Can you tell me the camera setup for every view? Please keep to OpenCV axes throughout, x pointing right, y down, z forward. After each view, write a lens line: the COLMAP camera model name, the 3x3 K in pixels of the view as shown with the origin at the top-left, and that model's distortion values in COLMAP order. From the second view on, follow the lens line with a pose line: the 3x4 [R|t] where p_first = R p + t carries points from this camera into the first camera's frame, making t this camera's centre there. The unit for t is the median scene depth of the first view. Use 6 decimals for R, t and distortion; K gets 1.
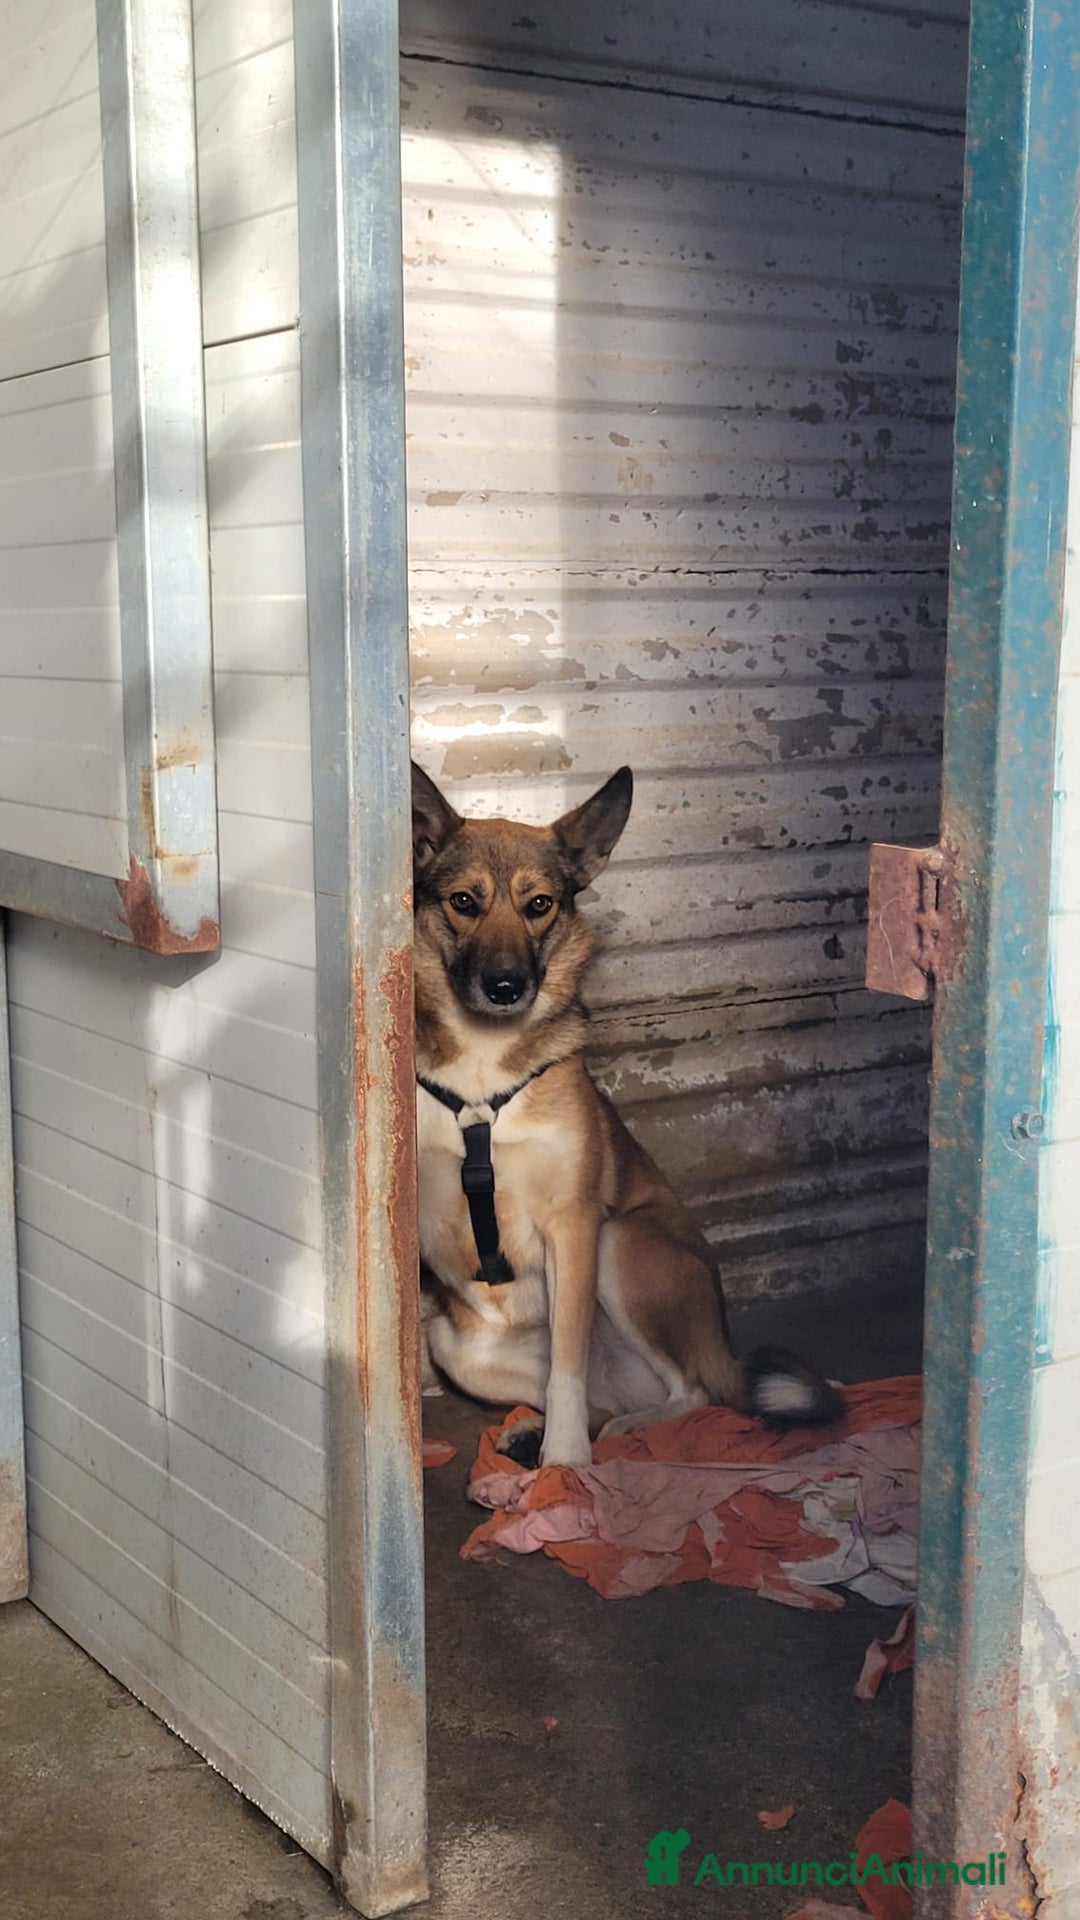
lens RADIAL K [[2216.7, 0, 536.9], [0, 2216.7, 1027.9], [0, 0, 1]] dist [0.041513, 0.004547]
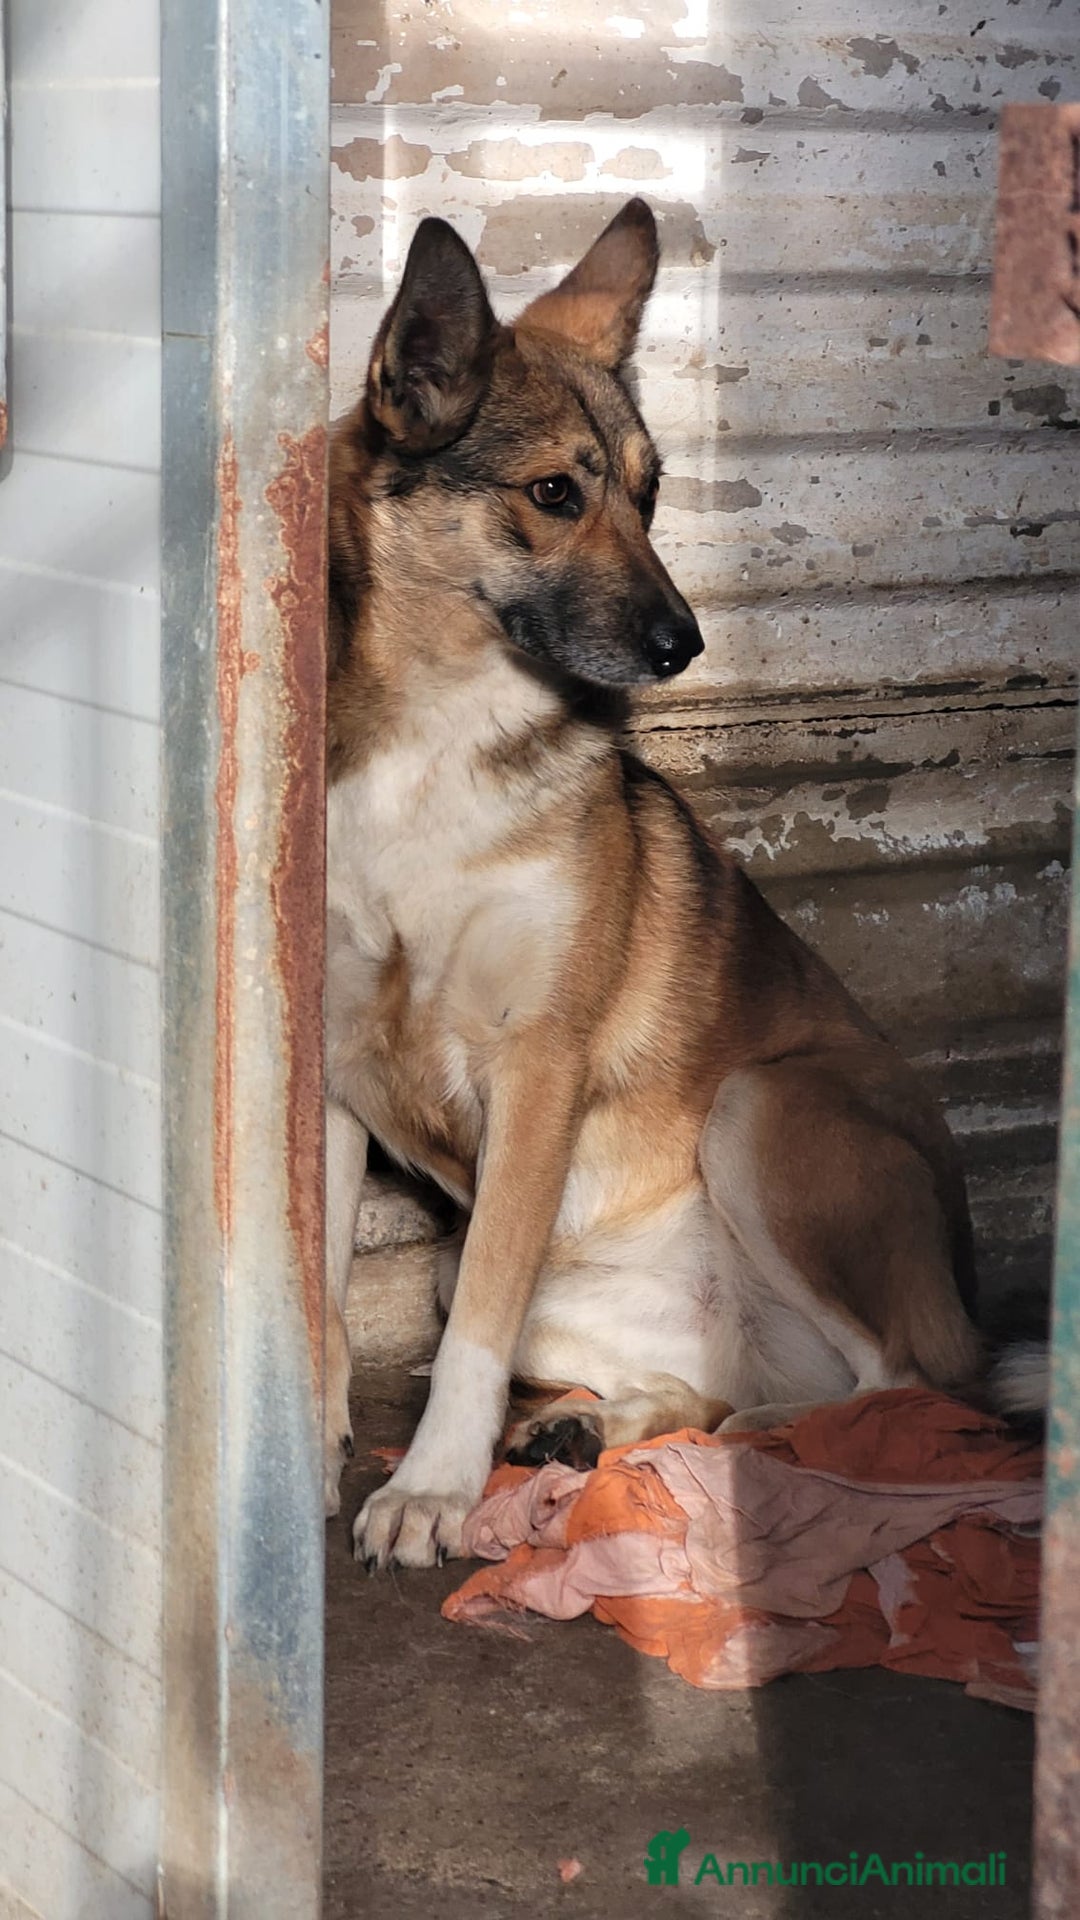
lens RADIAL K [[4121.7, 0, 541.8], [0, 4121.7, 908.7], [0, 0, 1]] dist [-0.231387, 3.630725]
pose [[0.997979, 0.029568, -0.056239, 0.042818], [-0.029810, 0.999550, -0.003475, 0.060542], [0.056111, 0.005145, 0.998411, -0.039214]]
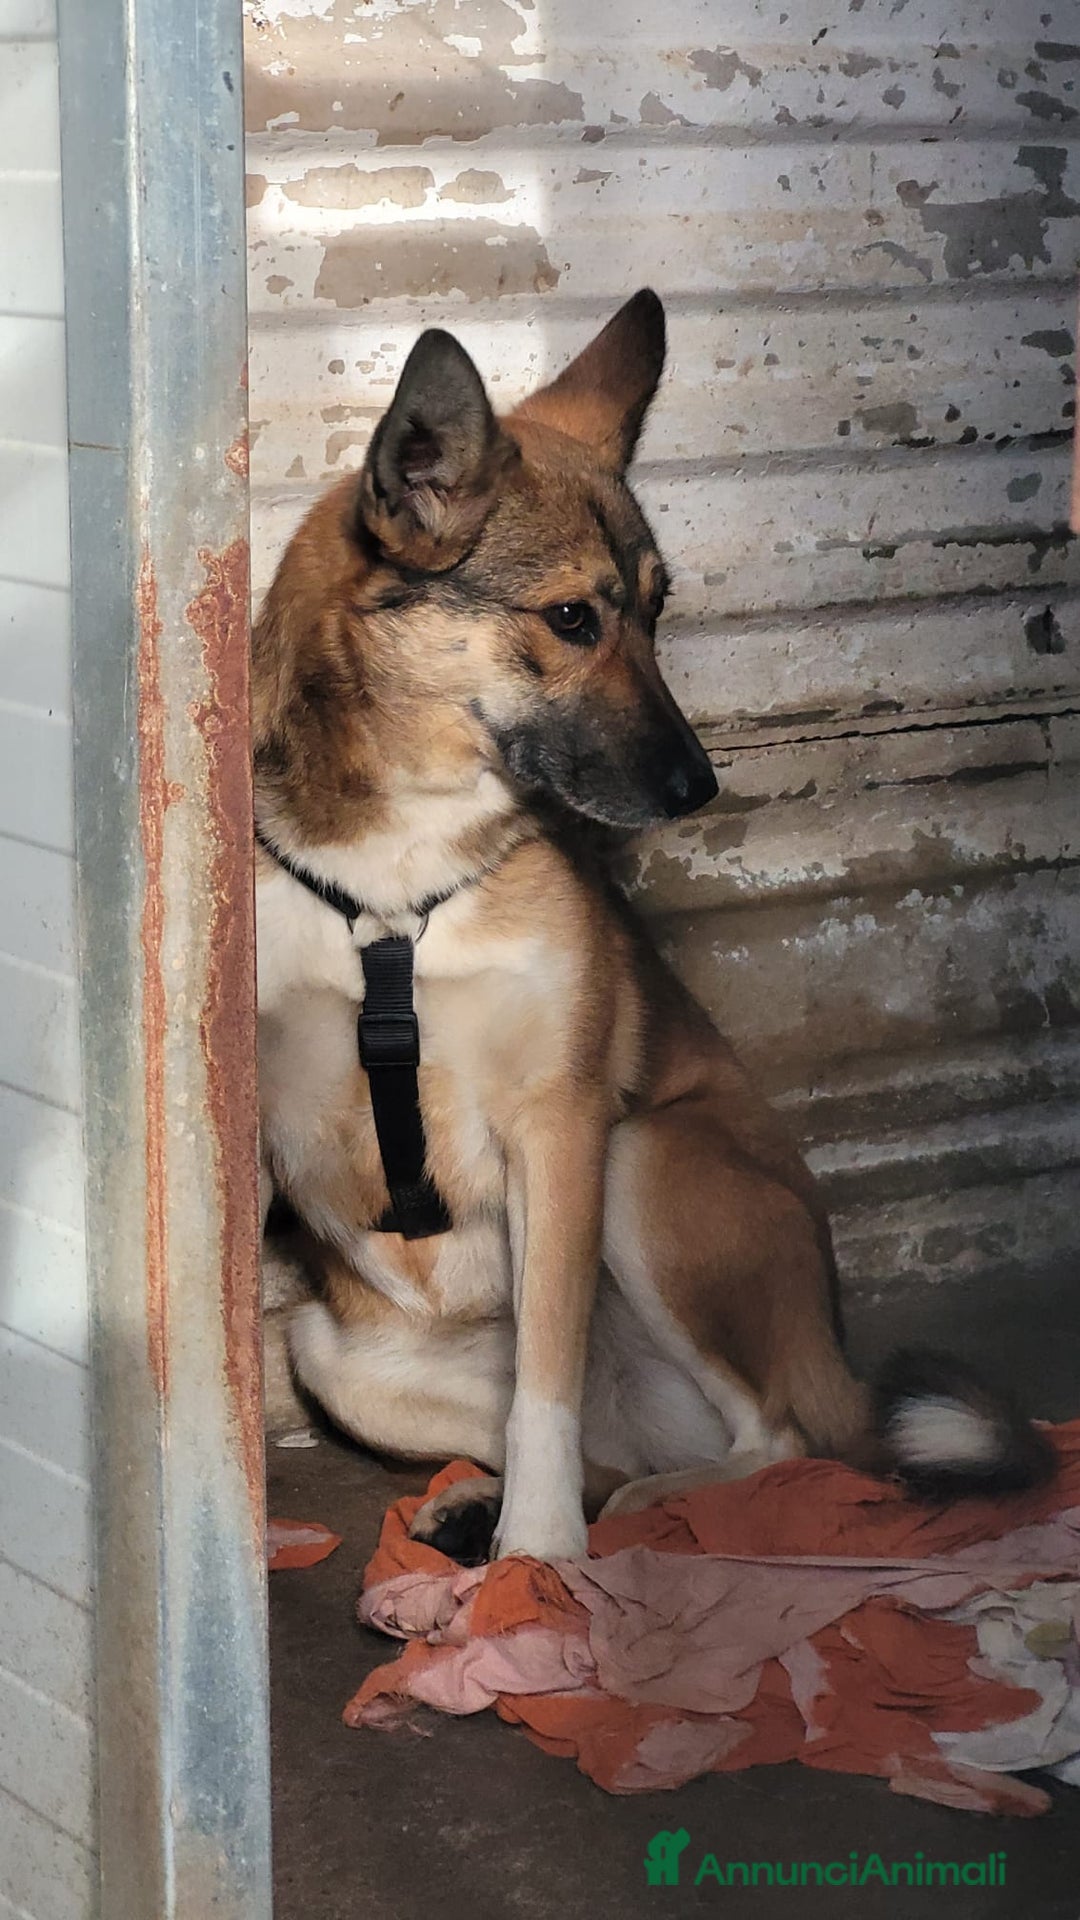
lens RADIAL K [[4129.1, 0, 461.9], [0, 4129.1, 956.4], [0, 0, 1]] dist [-0.236357, 3.583551]
pose [[0.999928, 0.003323, -0.011543, 0.005360], [-0.003072, 0.999759, 0.021724, 0.028425], [0.011612, -0.021687, 0.999697, -0.002563]]
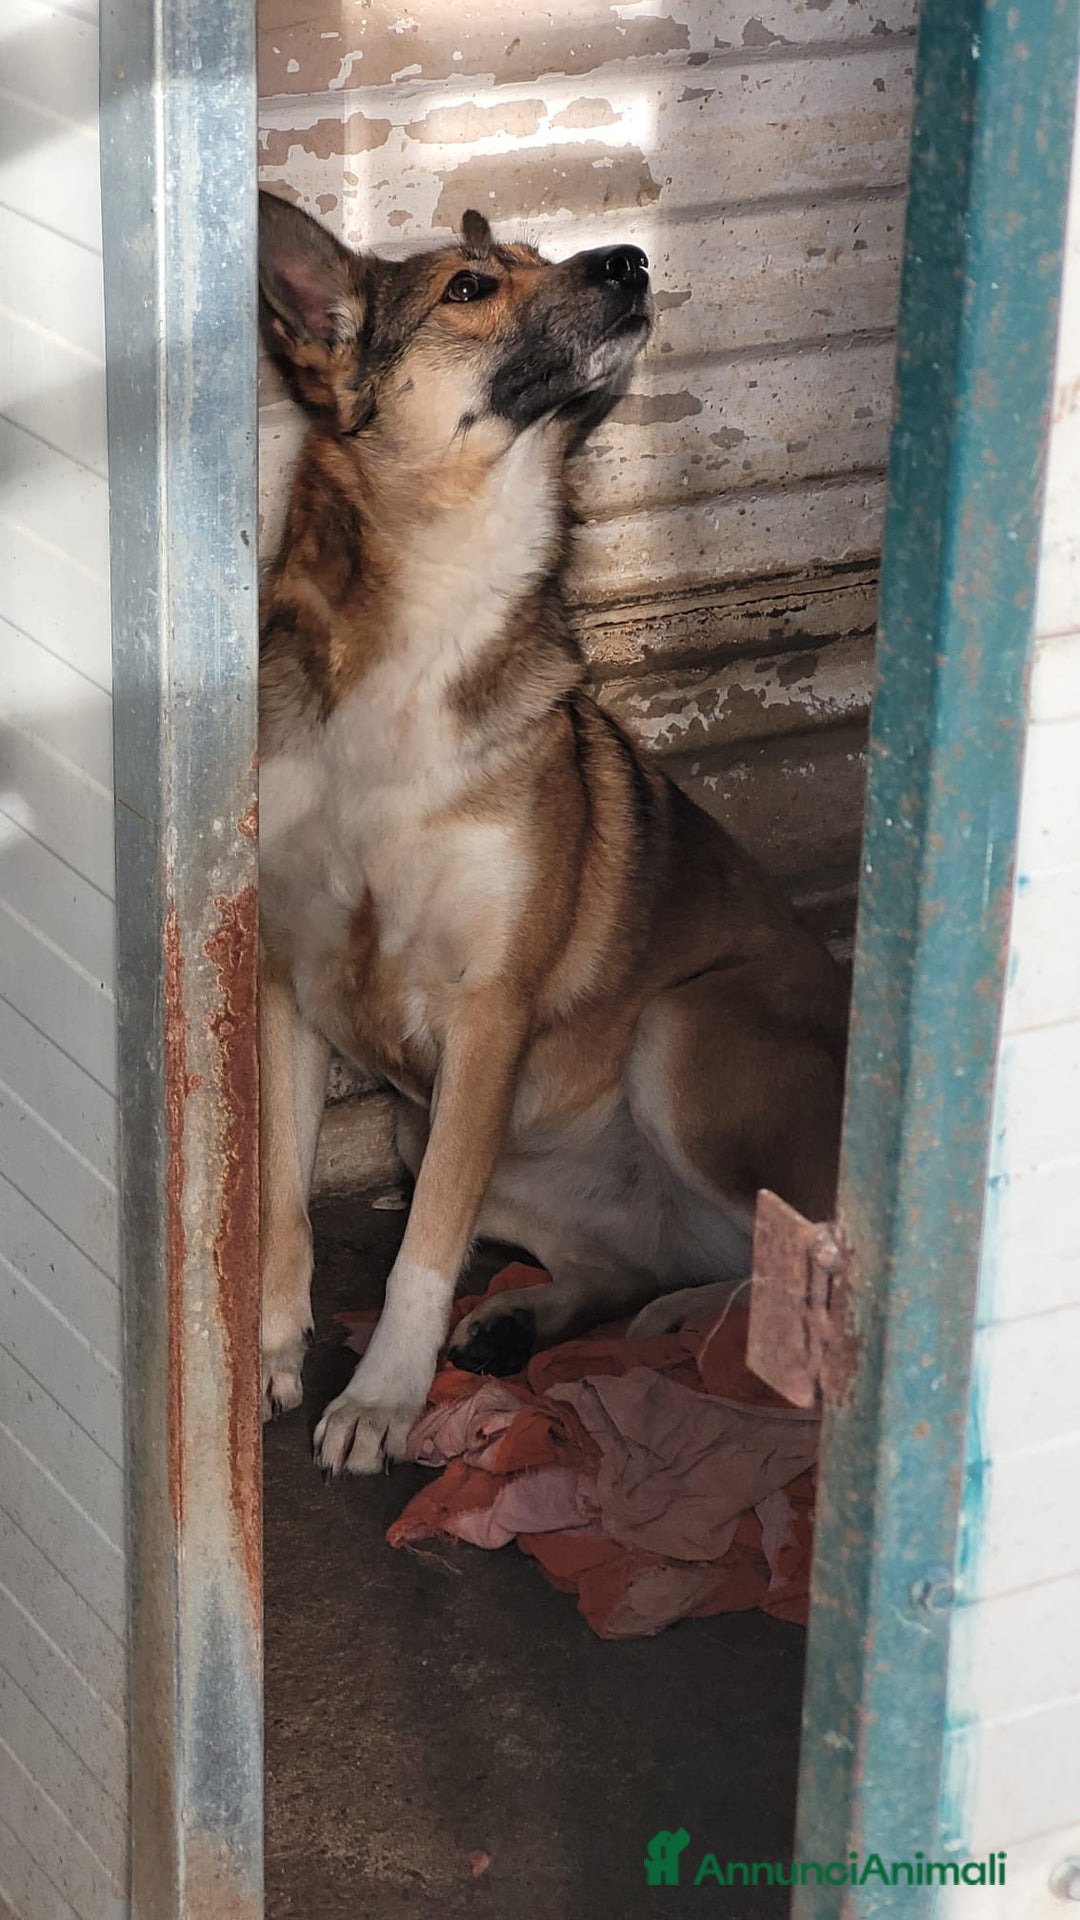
lens RADIAL K [[4119.5, 0, 452.6], [0, 4119.5, 892.3], [0, 0, 1]] dist [-0.172288, 2.841339]
pose [[0.995678, 0.052691, -0.076474, 0.065824], [-0.035218, 0.976185, 0.214064, -0.205372], [0.085932, -0.210446, 0.973821, -0.134527]]
